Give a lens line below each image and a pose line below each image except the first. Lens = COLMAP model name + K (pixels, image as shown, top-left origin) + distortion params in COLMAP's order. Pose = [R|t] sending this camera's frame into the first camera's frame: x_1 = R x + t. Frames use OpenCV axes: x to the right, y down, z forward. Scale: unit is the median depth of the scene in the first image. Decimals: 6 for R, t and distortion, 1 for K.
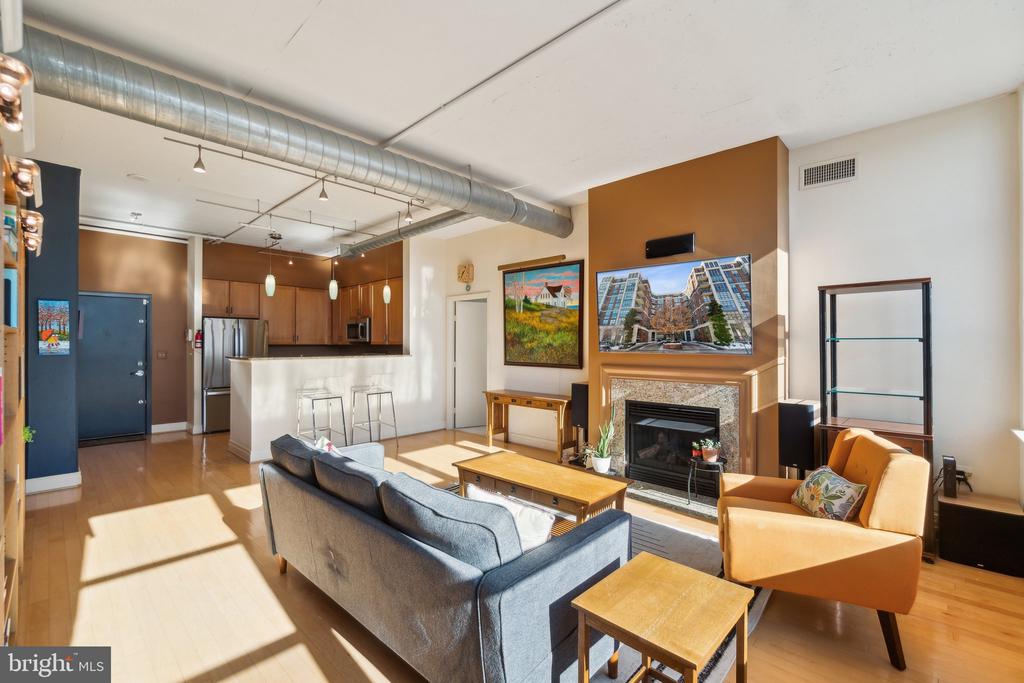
lens RADIAL K [[445.5, 0, 513.1], [0, 445.5, 343.7], [0, 0, 1]] dist [-0.002981, 0.002472]
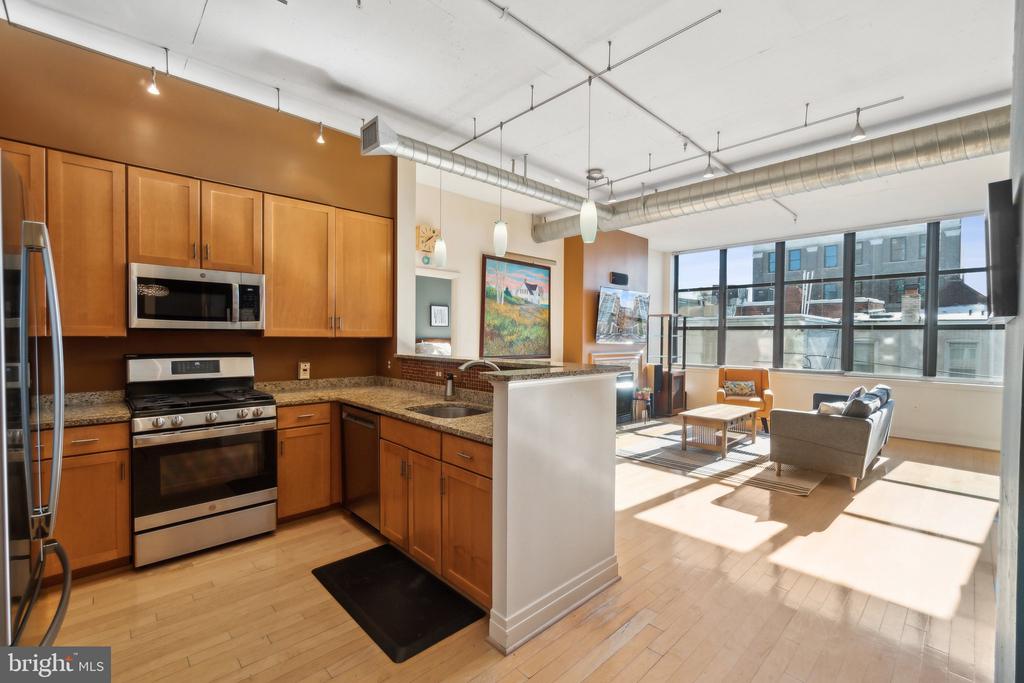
lens RADIAL K [[445.5, 0, 511.0], [0, 445.5, 343.4], [0, 0, 1]] dist [-0.002981, 0.002472]
pose [[0.050459, -0.015262, 0.998609, -1.004130], [-0.007649, 0.999848, 0.015668, -0.000373], [-0.998697, -0.008429, 0.050335, 0.994352]]
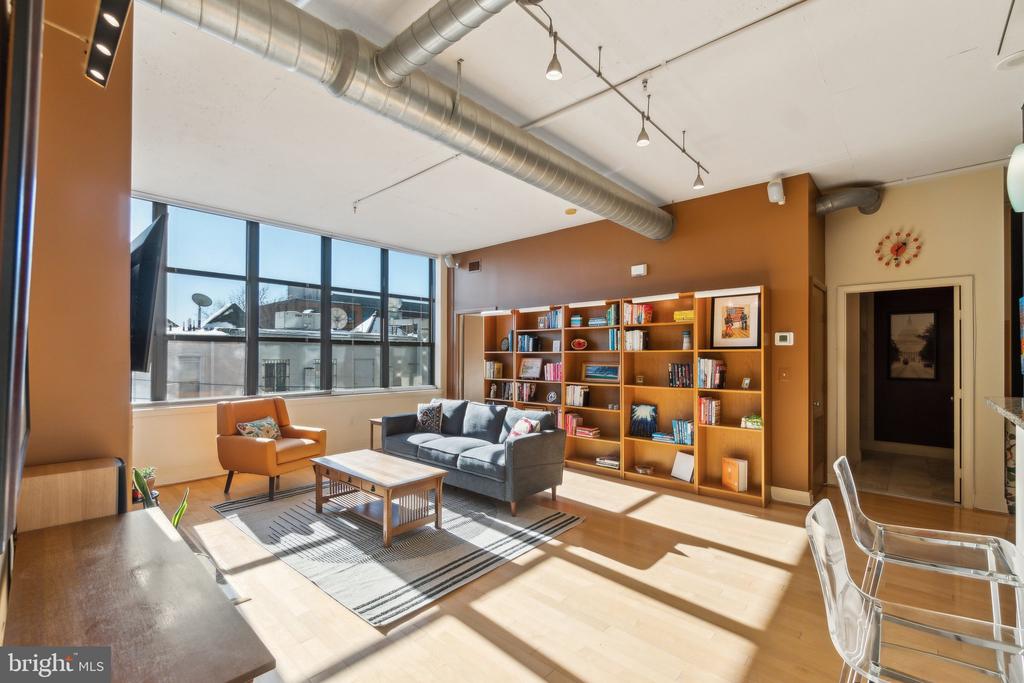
lens RADIAL K [[445.5, 0, 510.7], [0, 445.5, 351.7], [0, 0, 1]] dist [-0.002981, 0.002472]
pose [[-0.999799, -0.003642, -0.019729, -0.158979], [-0.003529, 0.999977, -0.005782, -0.002521], [0.019750, -0.005712, -0.999789, 1.241991]]
